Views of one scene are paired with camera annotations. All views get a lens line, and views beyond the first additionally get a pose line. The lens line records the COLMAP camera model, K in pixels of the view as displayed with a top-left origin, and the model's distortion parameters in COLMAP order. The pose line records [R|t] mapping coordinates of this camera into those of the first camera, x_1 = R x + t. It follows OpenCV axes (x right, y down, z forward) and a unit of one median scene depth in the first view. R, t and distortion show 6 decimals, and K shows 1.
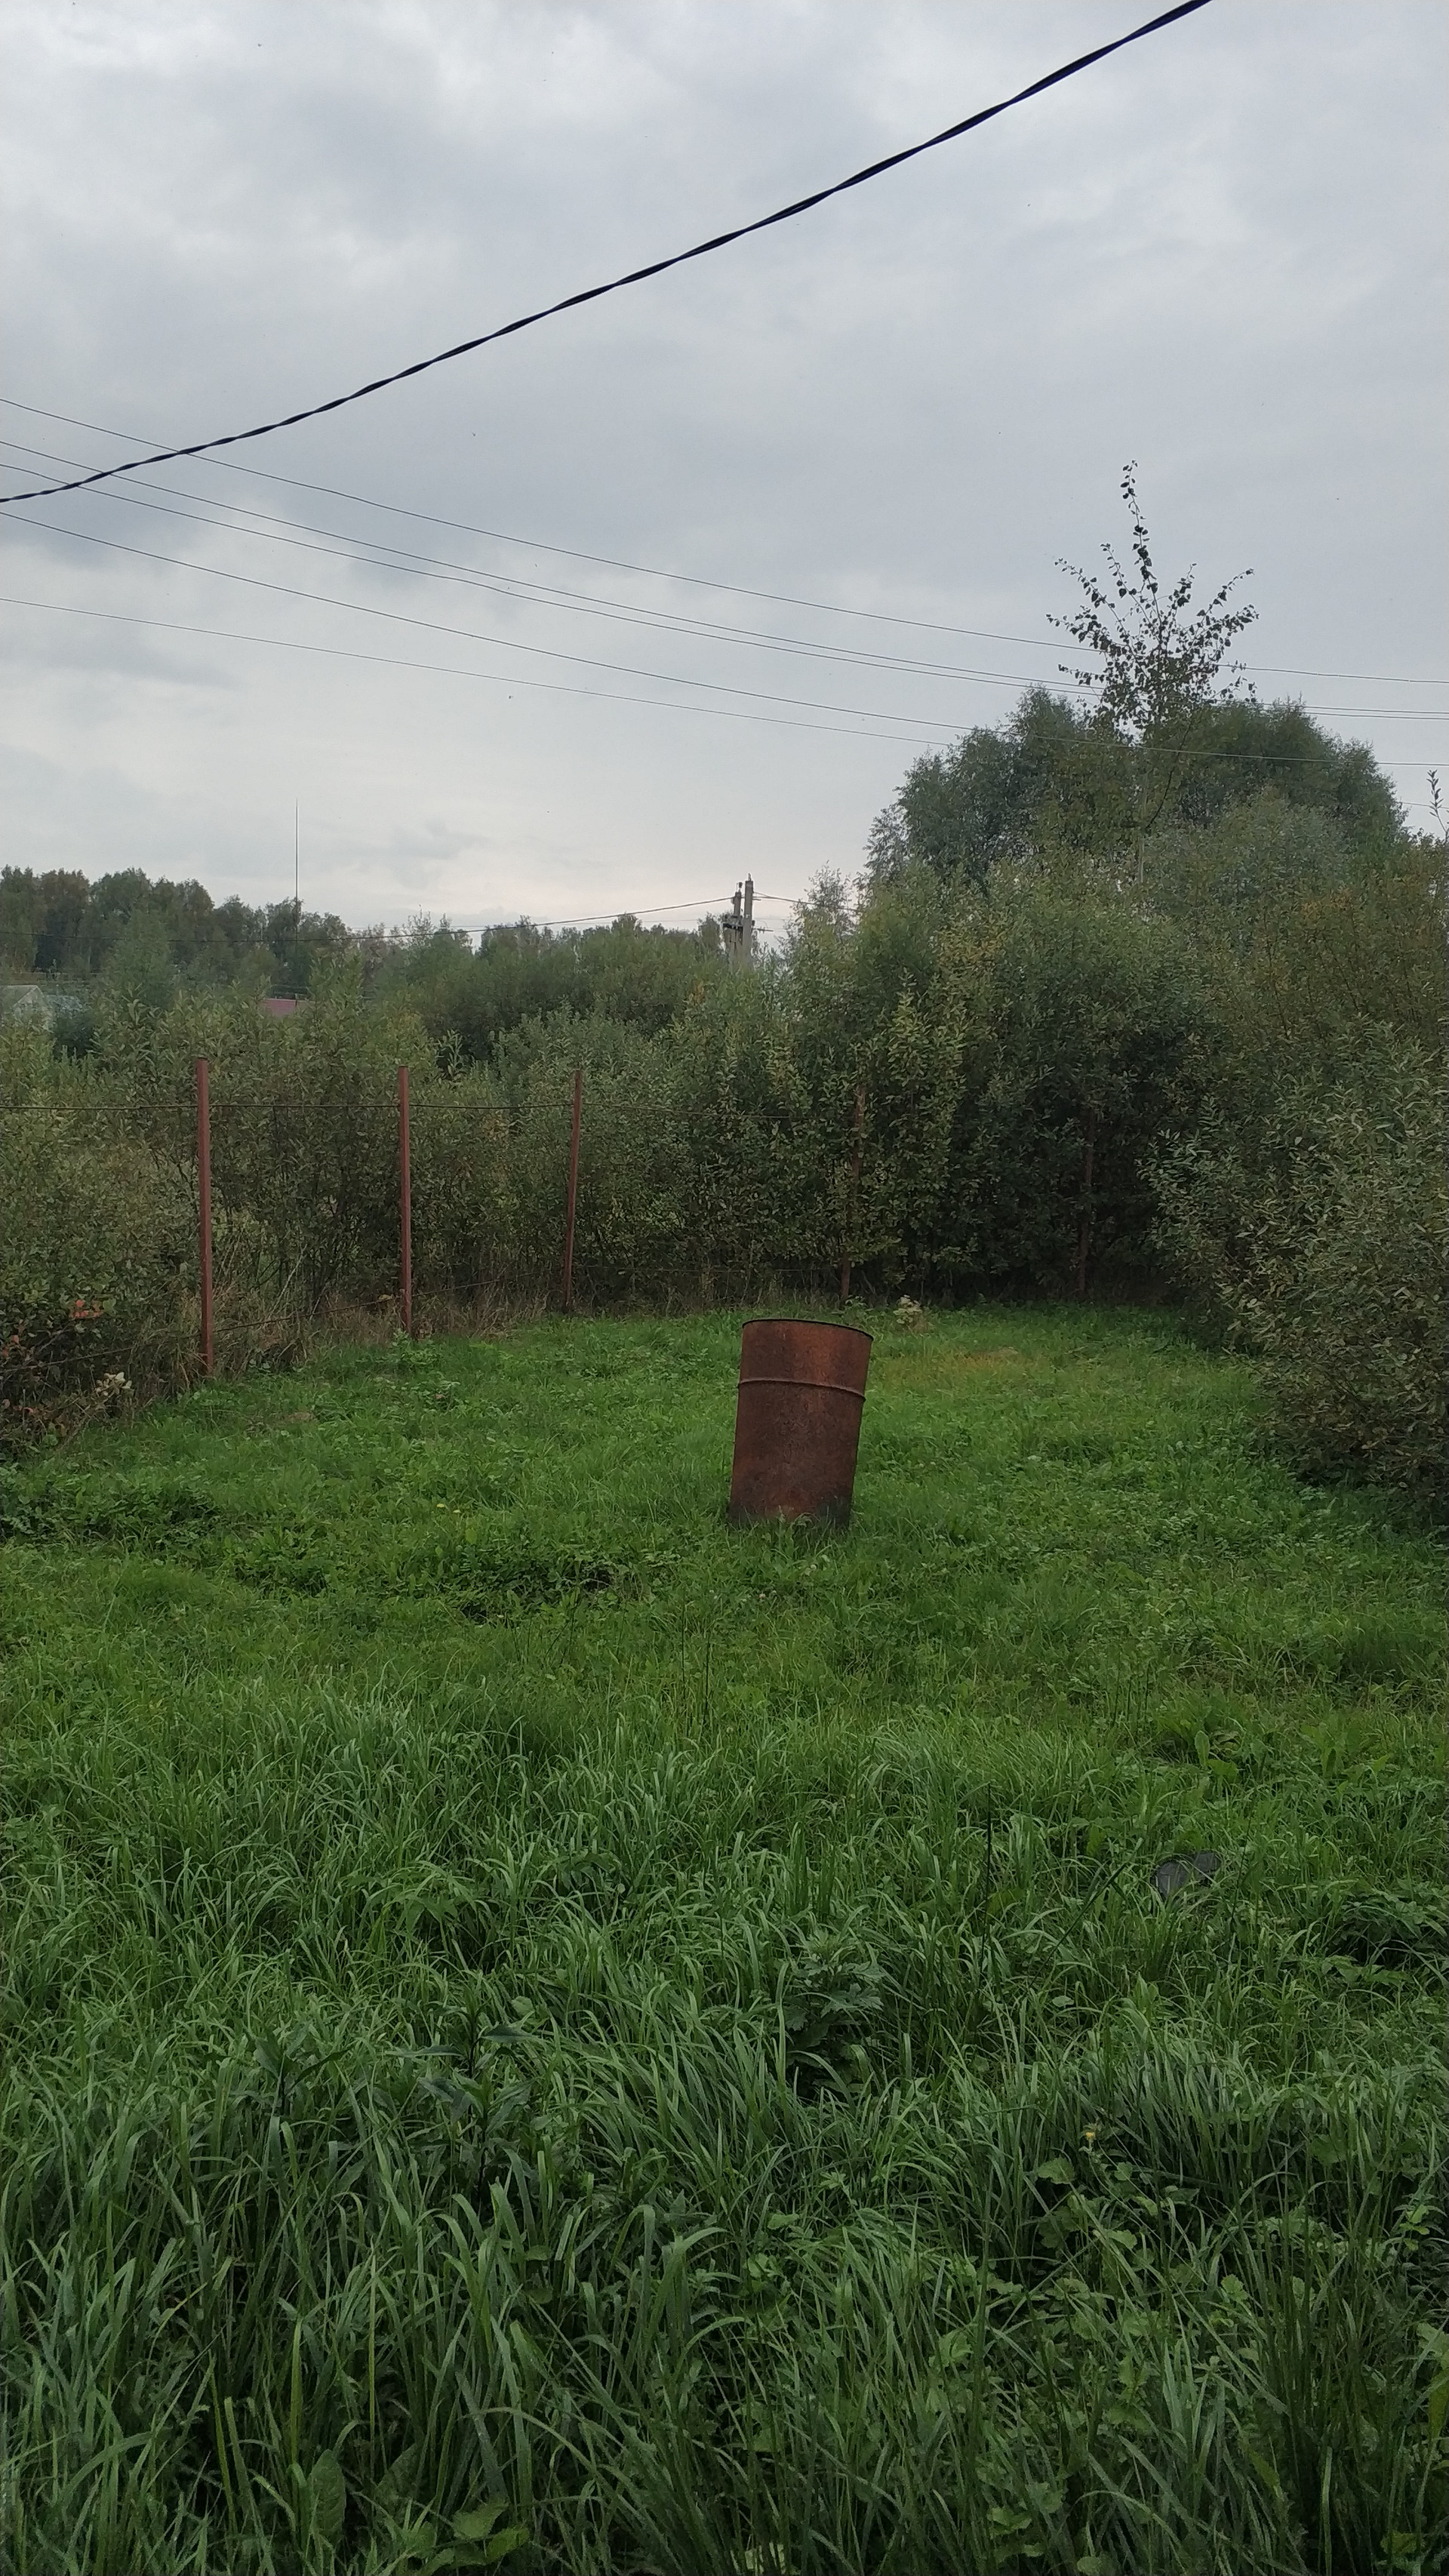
lens RADIAL K [[1878.4, 0, 724.5], [0, 1878.4, 1288.0], [0, 0, 1]] dist [0.139406, -0.349657]
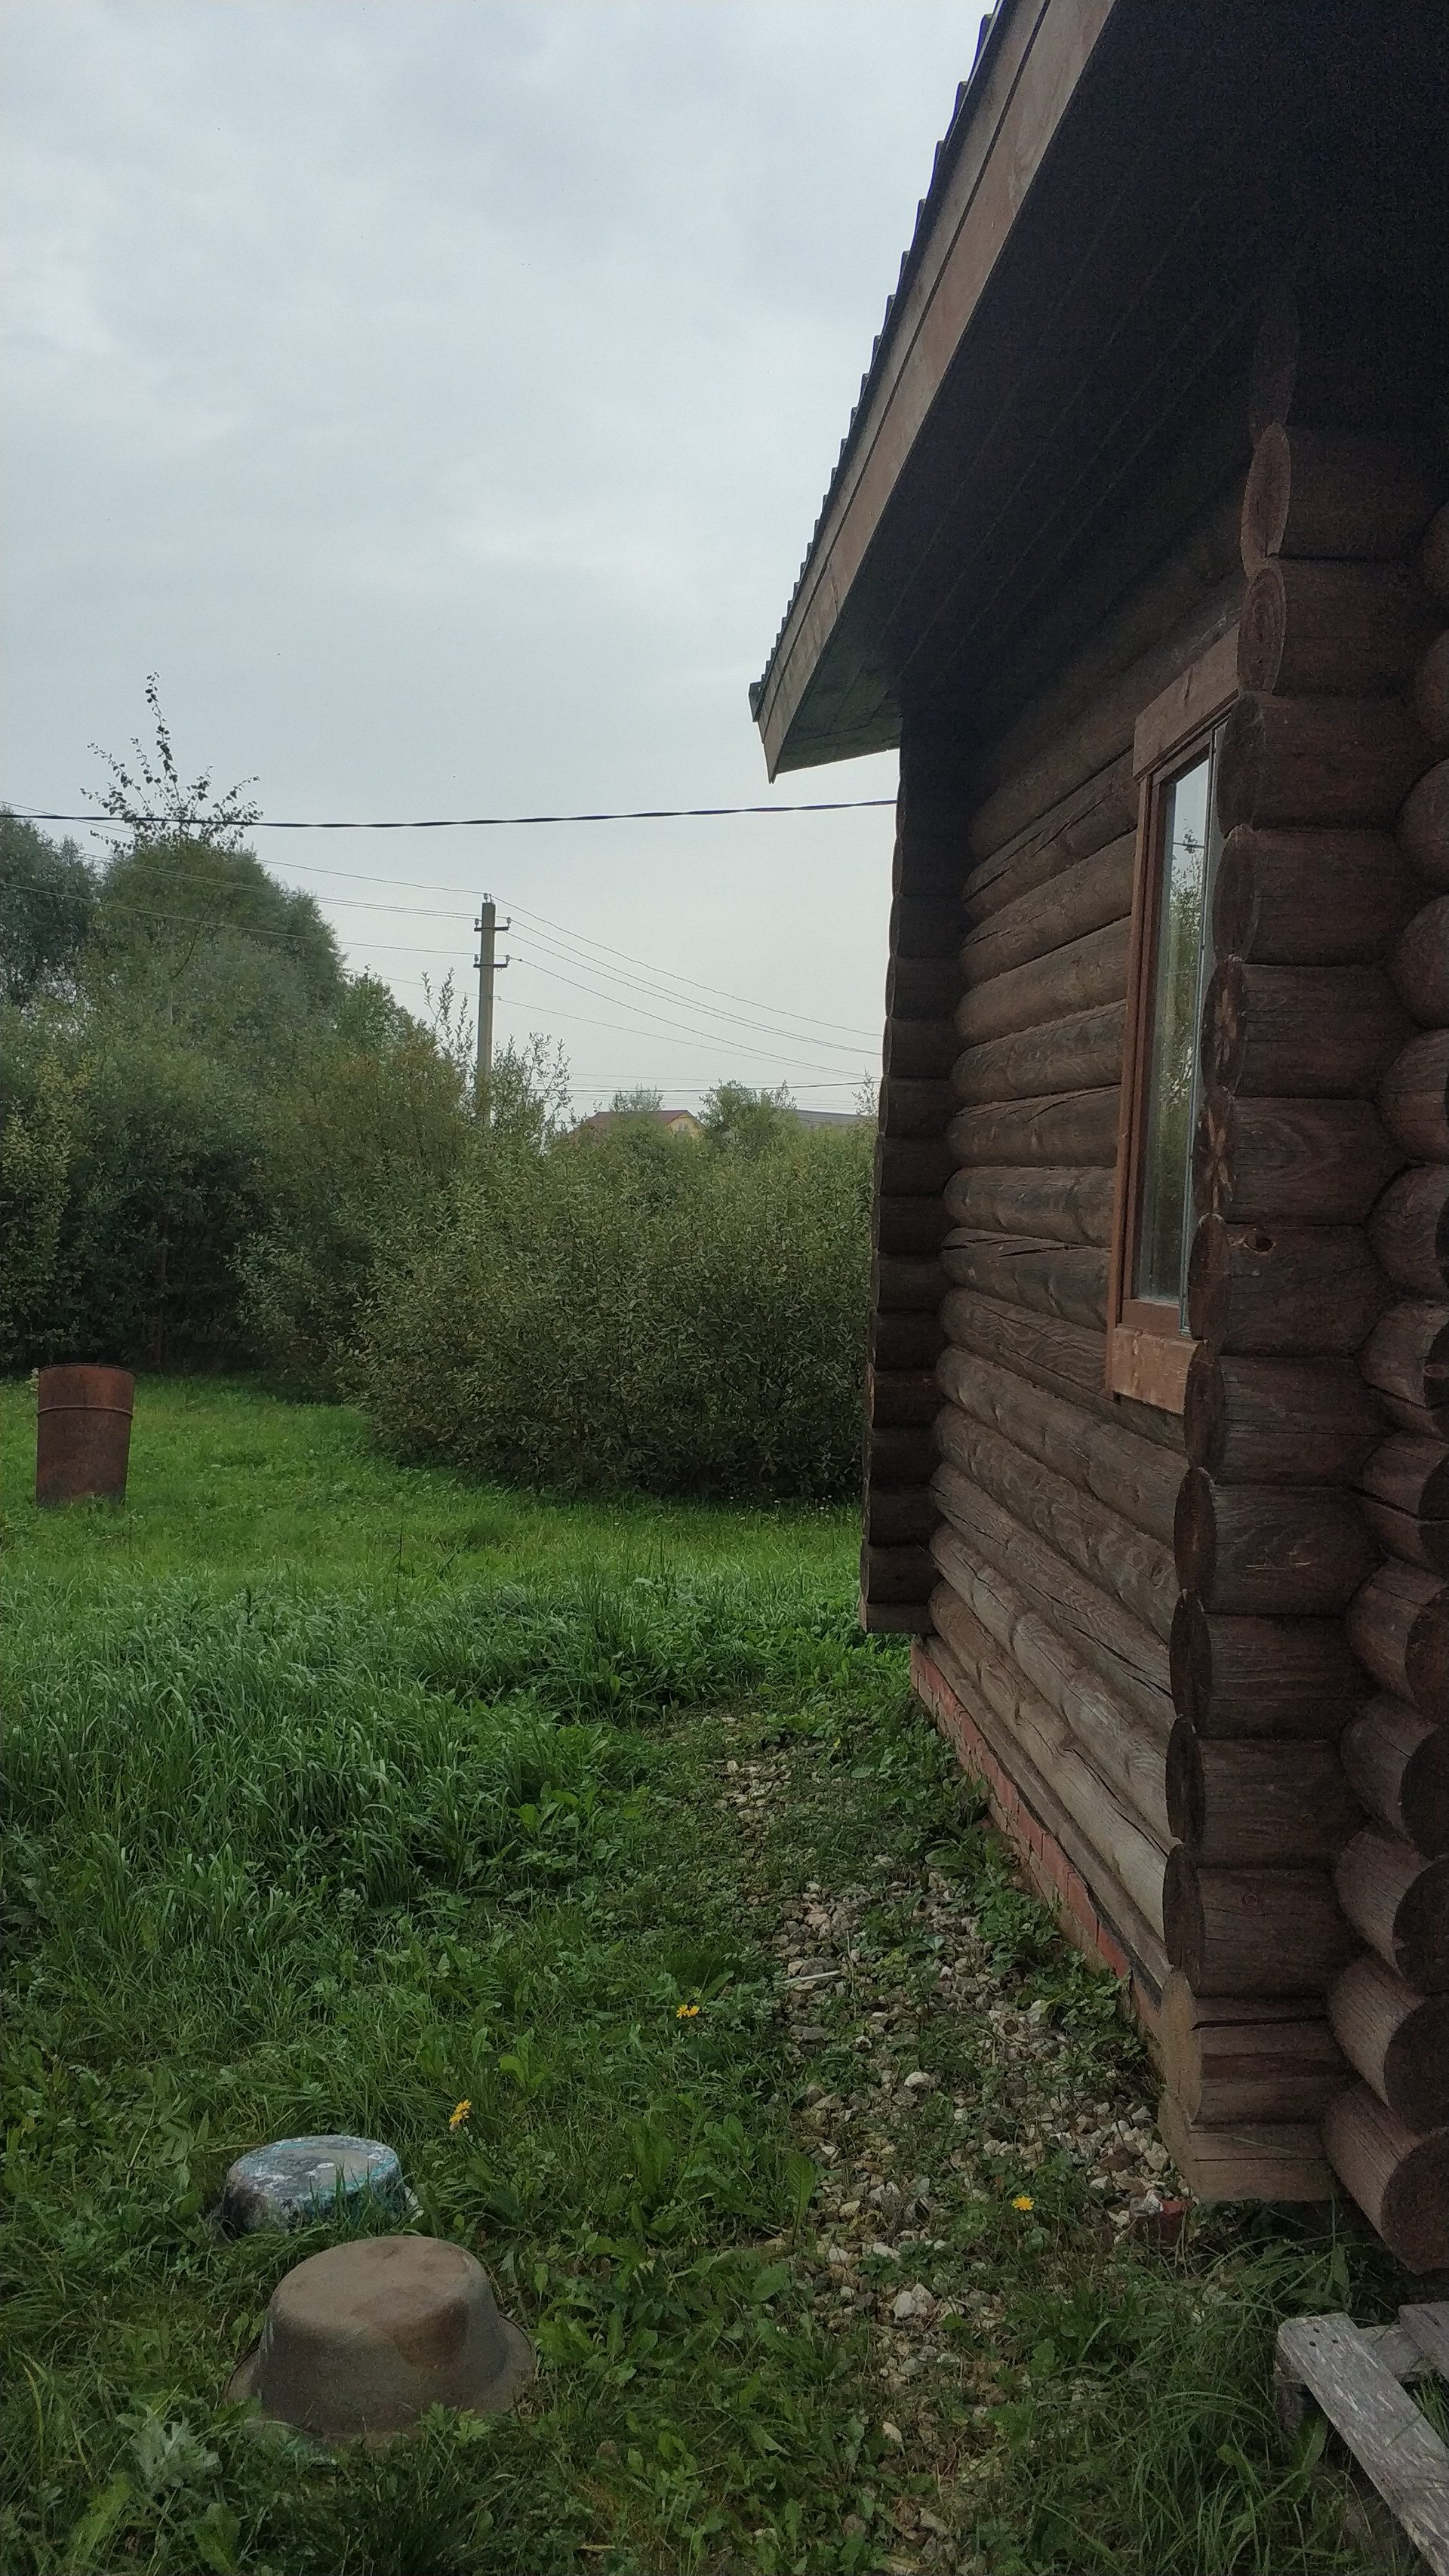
lens RADIAL K [[1878.4, 0, 724.5], [0, 1878.4, 1288.0], [0, 0, 1]] dist [0.139406, -0.349657]
pose [[0.851797, -0.009670, 0.523783, -0.143444], [0.037520, 0.998388, -0.042584, 0.018469], [-0.522527, 0.055925, 0.850787, -0.231897]]
